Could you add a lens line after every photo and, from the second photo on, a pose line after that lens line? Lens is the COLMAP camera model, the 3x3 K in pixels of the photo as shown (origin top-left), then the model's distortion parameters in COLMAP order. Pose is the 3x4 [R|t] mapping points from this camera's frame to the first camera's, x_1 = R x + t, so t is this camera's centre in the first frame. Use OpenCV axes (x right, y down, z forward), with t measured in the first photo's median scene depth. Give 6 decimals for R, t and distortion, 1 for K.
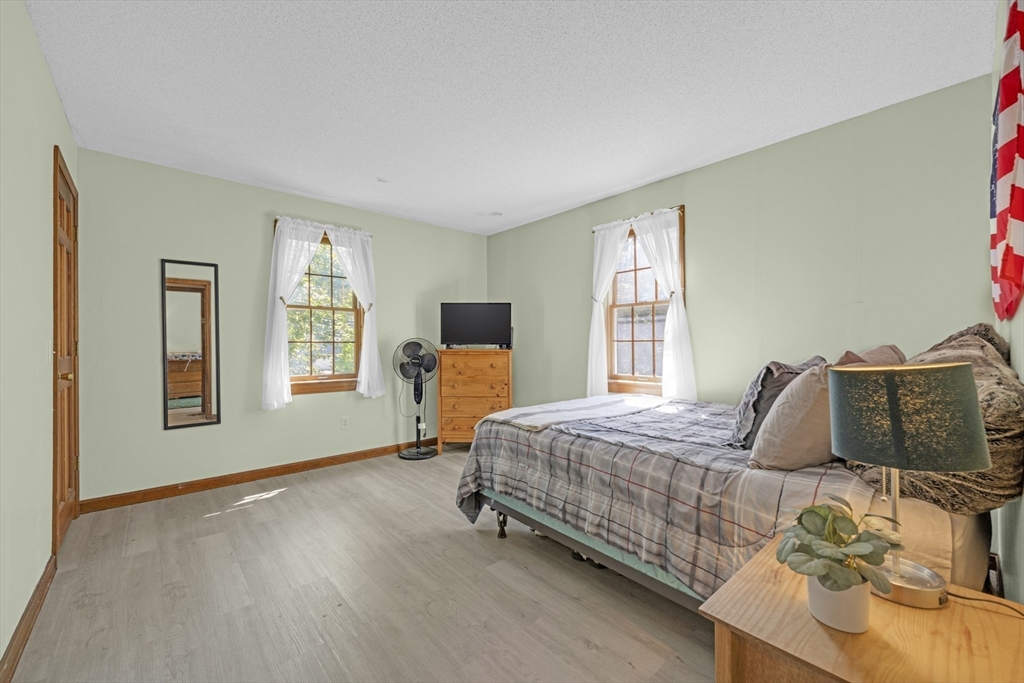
lens RADIAL K [[414.7, 0, 511.8], [0, 414.7, 345.5], [0, 0, 1]] dist [0.000990, 0.000209]
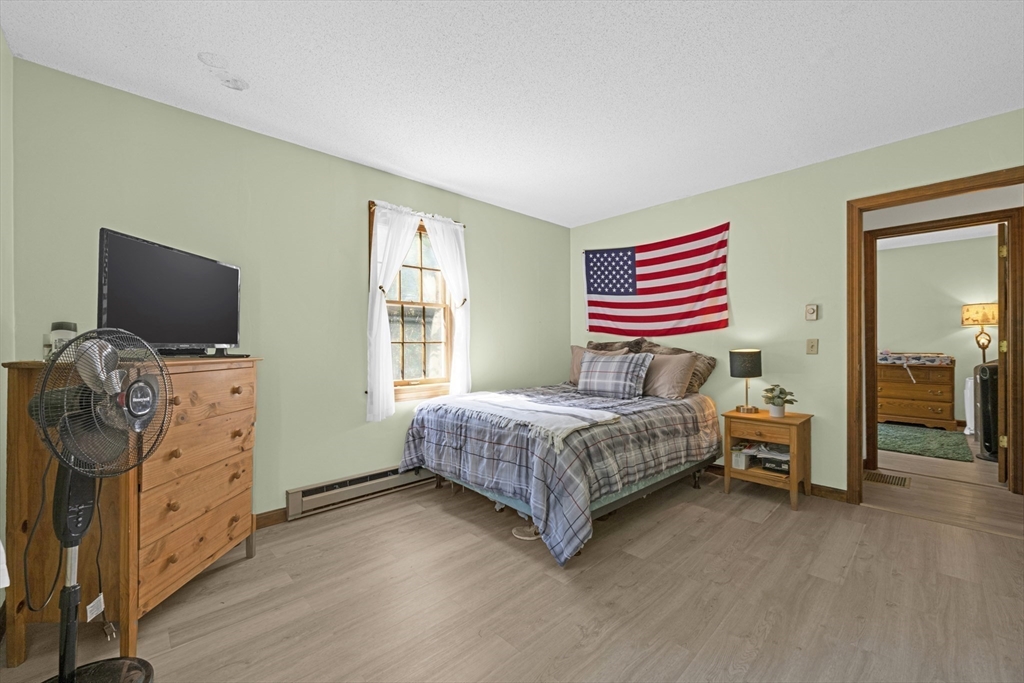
lens RADIAL K [[414.7, 0, 511.8], [0, 414.7, 345.5], [0, 0, 1]] dist [0.000990, 0.000209]
pose [[-0.057869, 0.000328, 0.998324, -0.675680], [0.007959, 0.999968, 0.000133, -0.002605], [-0.998292, 0.007954, -0.057870, 0.859583]]
